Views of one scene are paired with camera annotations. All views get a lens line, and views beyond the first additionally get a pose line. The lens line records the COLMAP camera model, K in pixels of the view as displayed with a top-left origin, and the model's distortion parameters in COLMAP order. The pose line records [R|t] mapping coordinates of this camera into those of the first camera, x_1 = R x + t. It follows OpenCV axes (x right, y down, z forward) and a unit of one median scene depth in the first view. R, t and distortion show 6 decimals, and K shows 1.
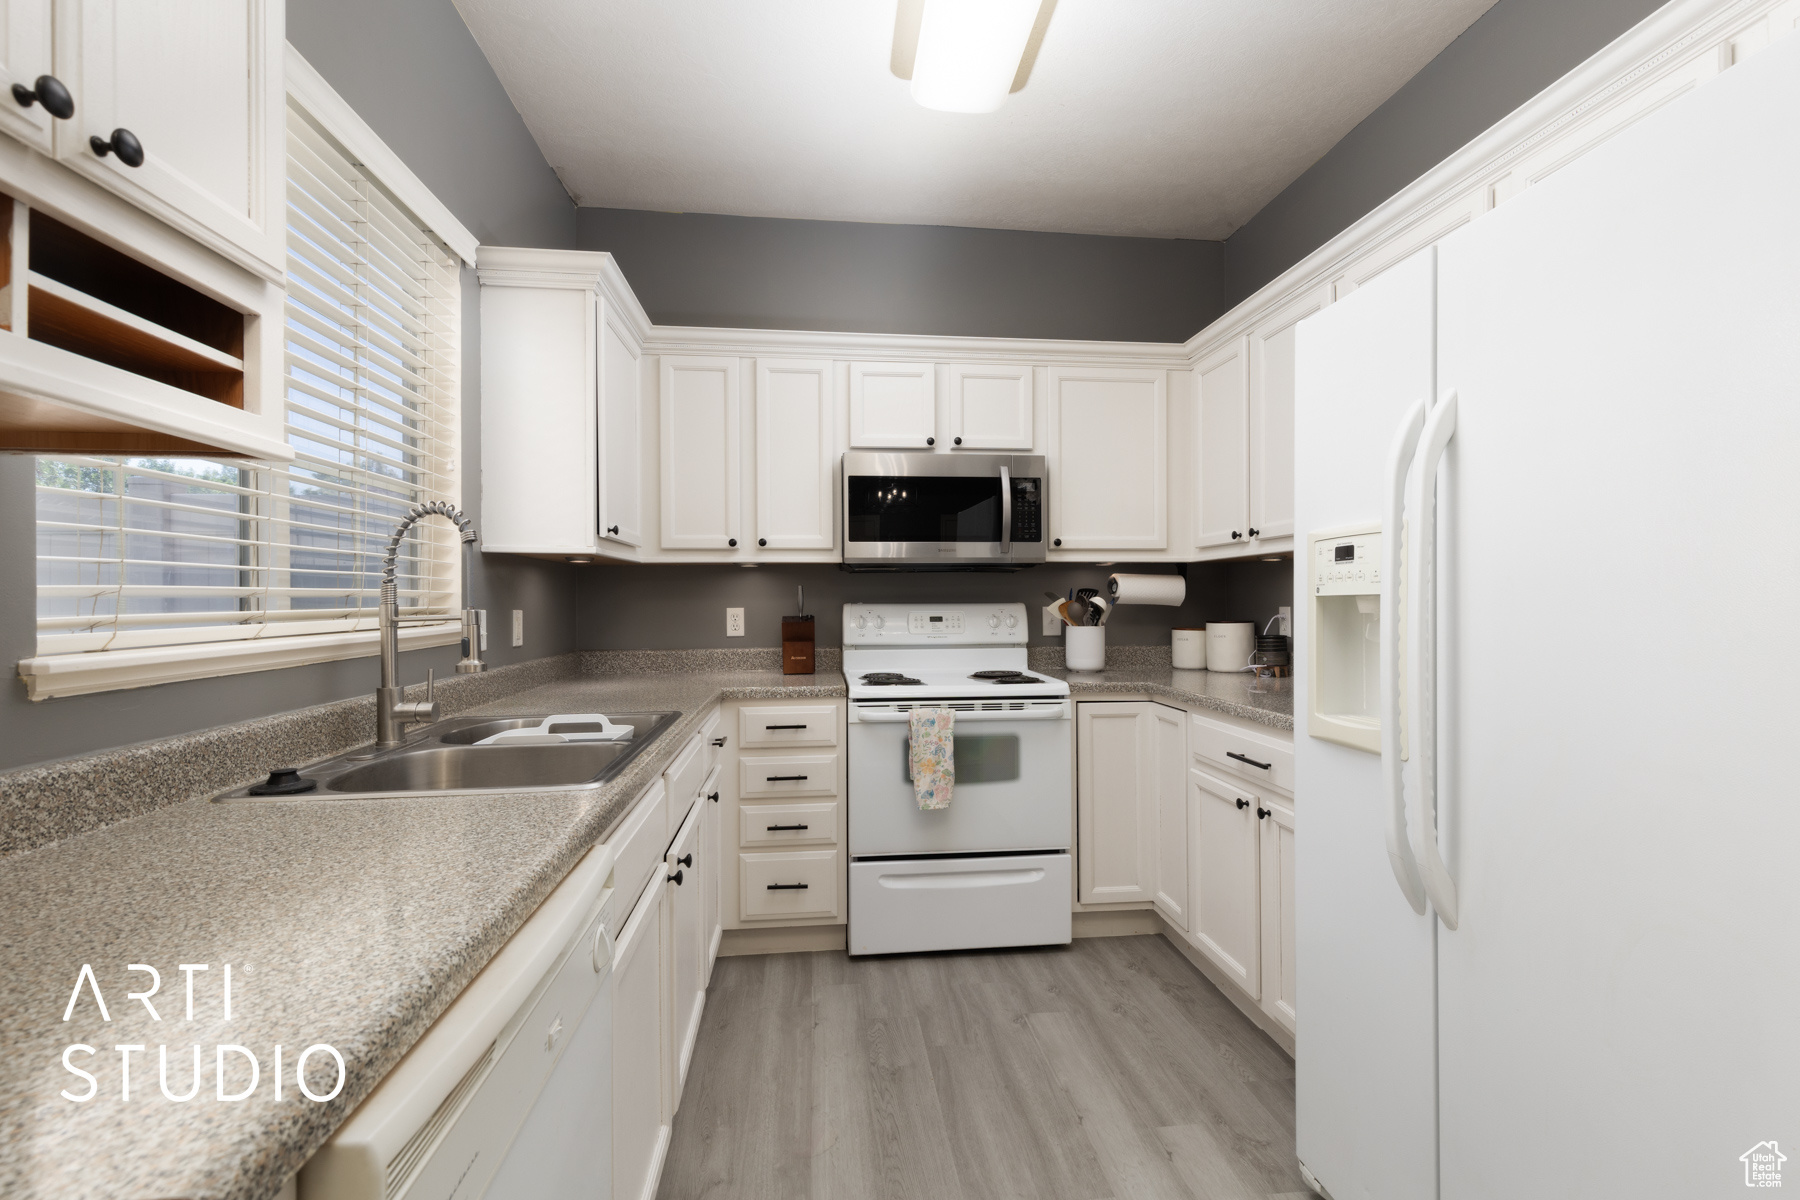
lens RADIAL K [[815.4, 0, 901.7], [0, 815.4, 590.7], [0, 0, 1]] dist [0.002454, 0.000262]
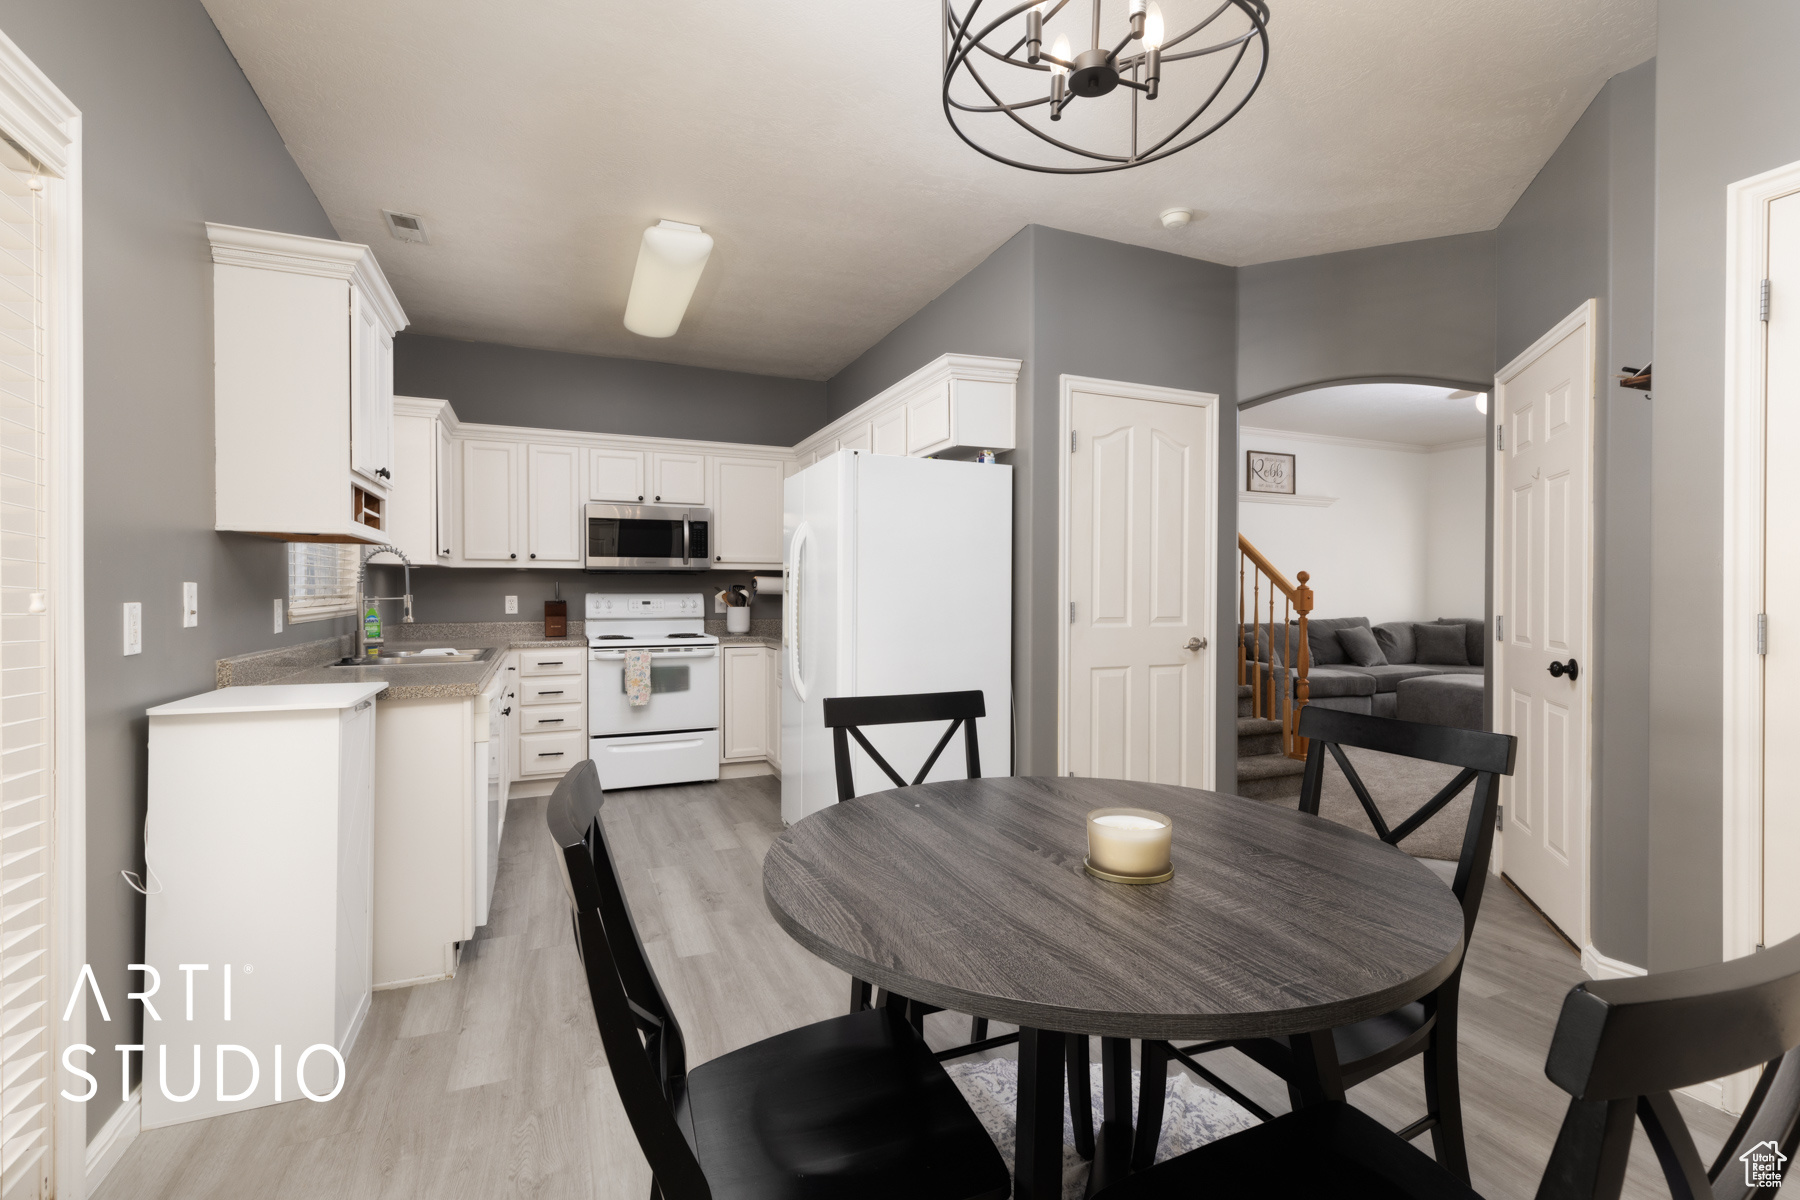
lens RADIAL K [[795.4, 0, 904.1], [0, 795.4, 595.8], [0, 0, 1]] dist [0.001452, 0.000115]
pose [[0.953209, 0.001939, 0.302304, 0.062346], [-0.006823, 0.999863, 0.015101, -0.008423], [-0.302234, -0.016457, 0.953092, -0.810927]]
